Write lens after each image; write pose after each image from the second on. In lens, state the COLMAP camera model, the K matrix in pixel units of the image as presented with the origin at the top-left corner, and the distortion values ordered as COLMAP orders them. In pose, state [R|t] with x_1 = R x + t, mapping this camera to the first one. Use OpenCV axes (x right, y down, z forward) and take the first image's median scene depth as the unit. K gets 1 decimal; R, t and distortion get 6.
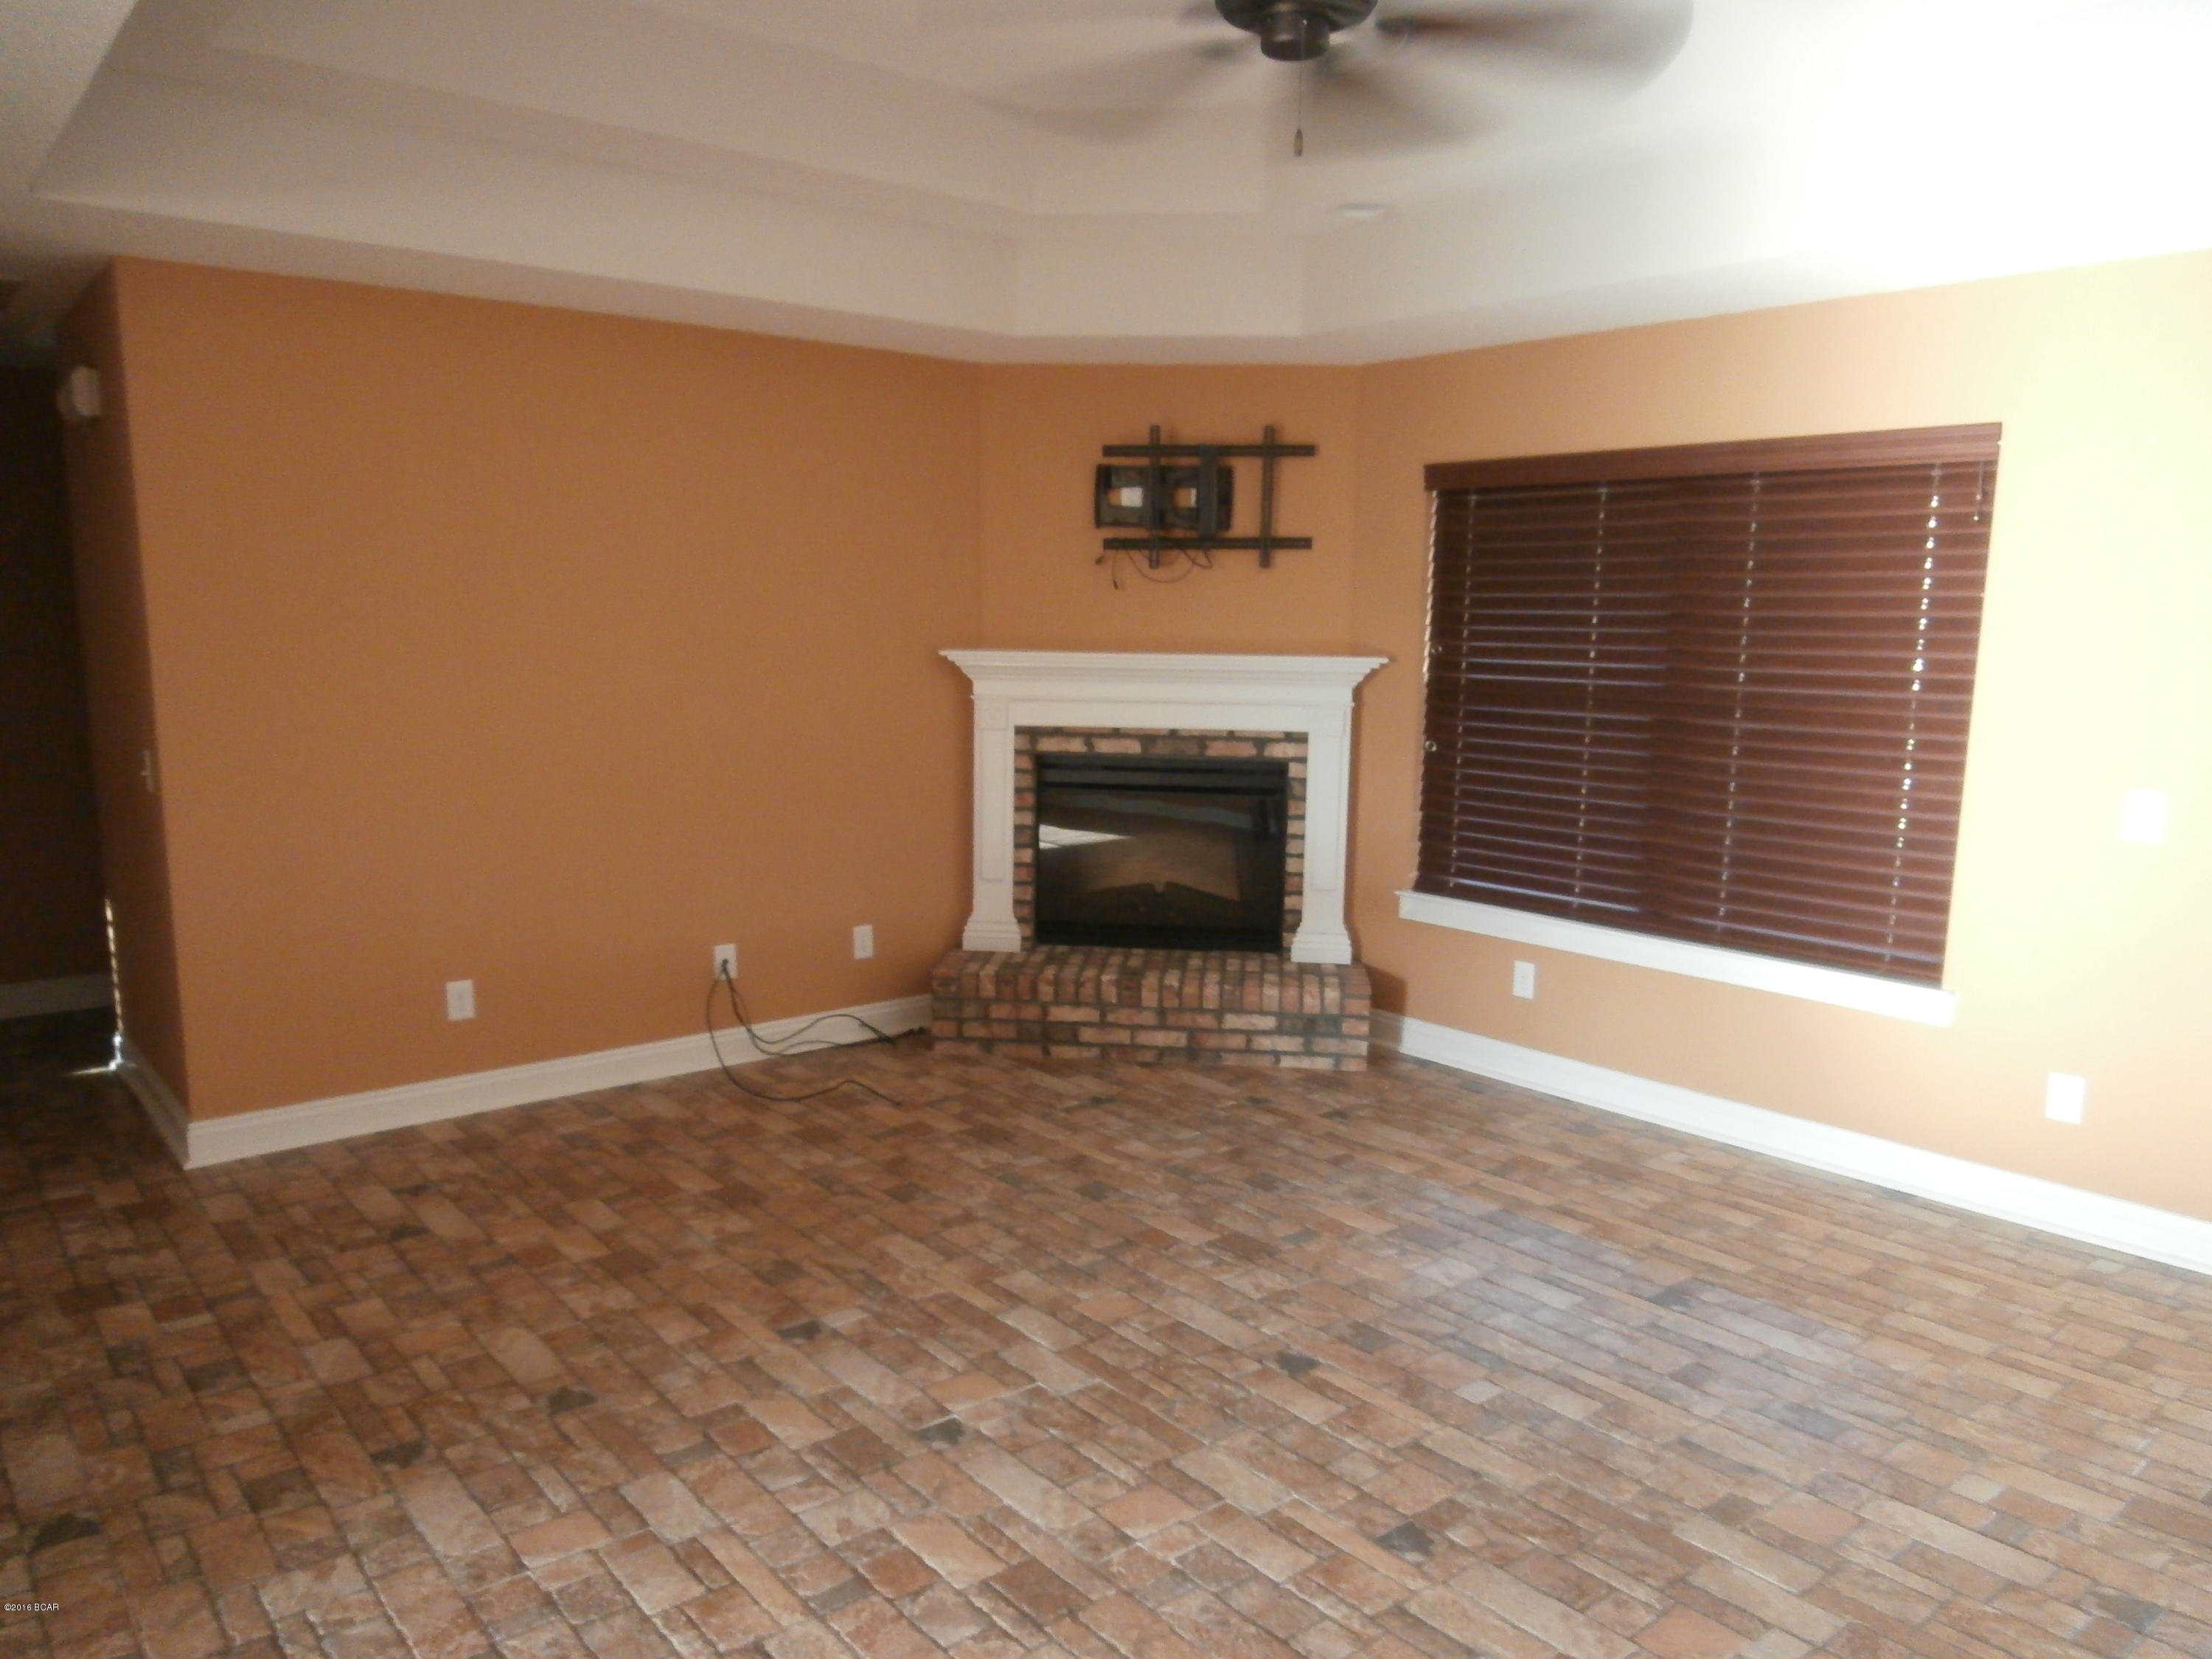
lens RADIAL K [[1566.2, 0, 1104.5], [0, 1566.2, 842.1], [0, 0, 1]] dist [-0.001969, -0.000138]
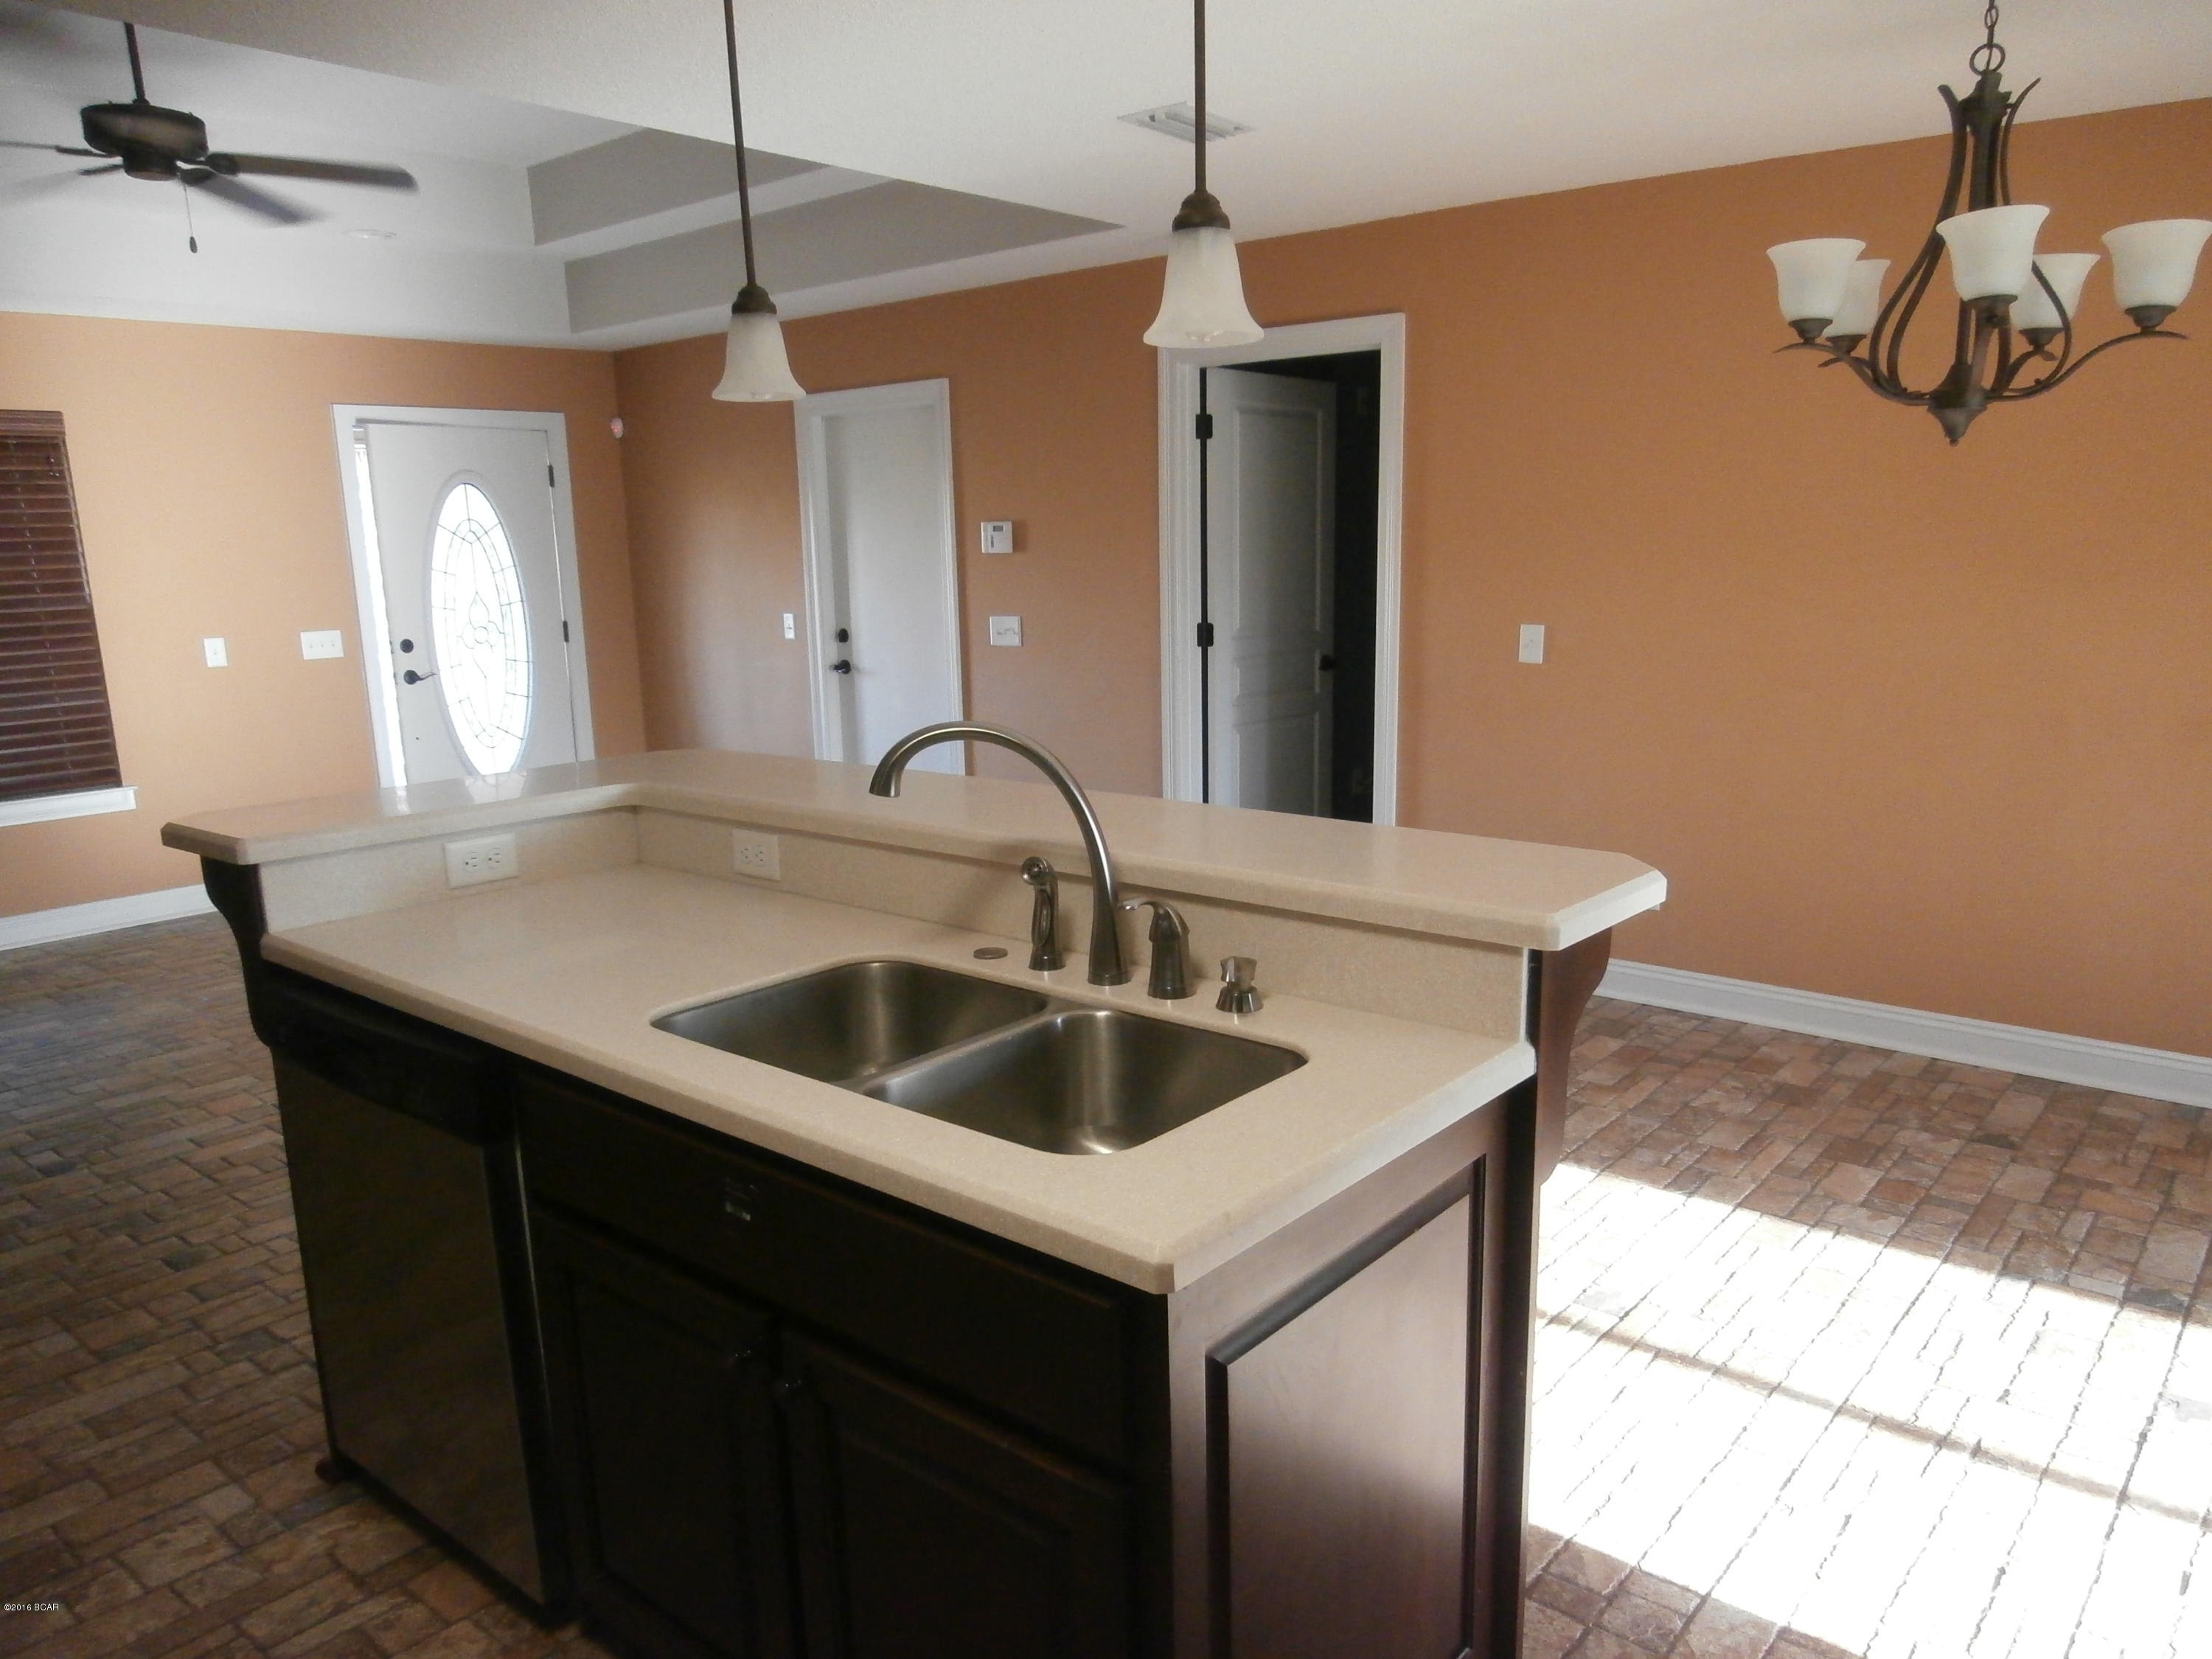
lens RADIAL K [[1566.2, 0, 1108.4], [0, 1566.2, 833.3], [0, 0, 1]] dist [-0.001969, -0.000138]
pose [[-0.168728, -0.197342, 0.965705, -1.143372], [0.164201, 0.960434, 0.224955, -0.049116], [-0.971889, 0.196526, -0.129648, 0.286427]]
